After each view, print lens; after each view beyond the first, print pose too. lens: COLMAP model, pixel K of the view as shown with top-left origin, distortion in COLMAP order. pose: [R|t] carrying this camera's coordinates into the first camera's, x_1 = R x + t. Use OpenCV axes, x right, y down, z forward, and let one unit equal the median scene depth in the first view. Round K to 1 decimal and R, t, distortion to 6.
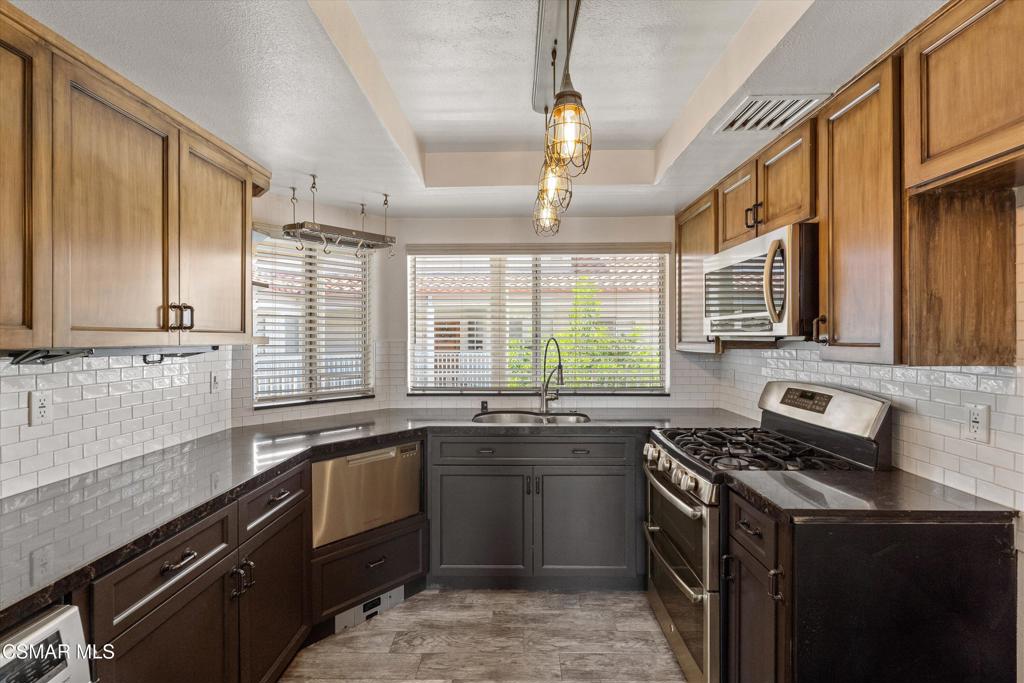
lens RADIAL K [[452.0, 0, 512.0], [0, 452.0, 341.5], [0, 0, 1]] dist [0.000780, 0.000068]
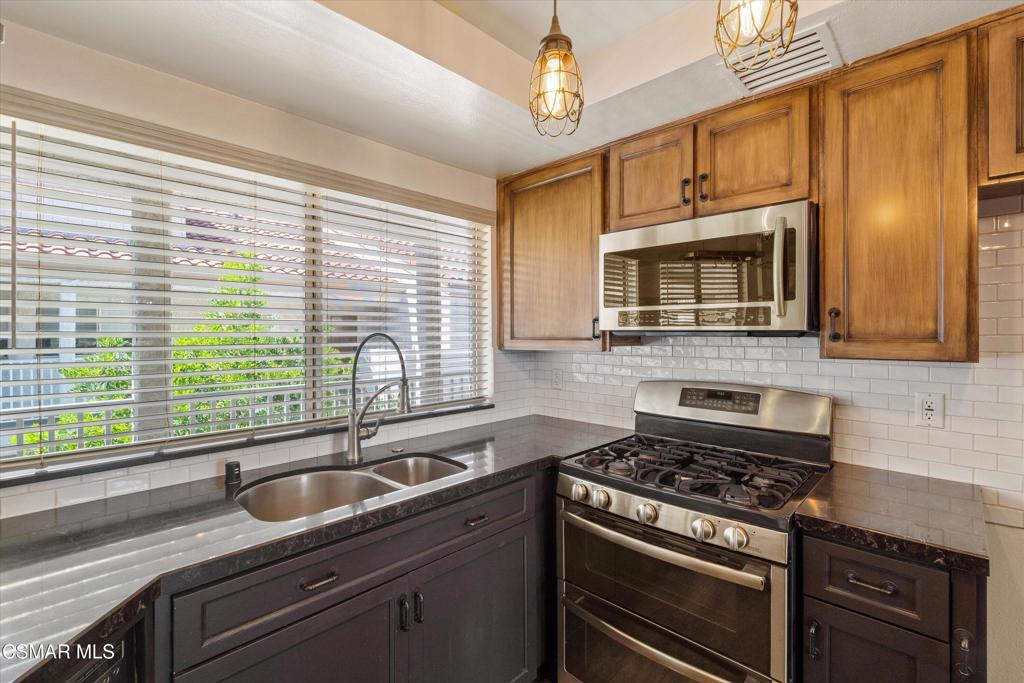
lens RADIAL K [[458.7, 0, 531.1], [0, 458.7, 337.1], [0, 0, 1]] dist [0.017970, 0.000169]
pose [[0.668477, 0.000612, 0.743732, -0.311103], [0.001292, 0.999997, -0.001985, 0.000841], [-0.743732, 0.002287, 0.668474, 0.642157]]
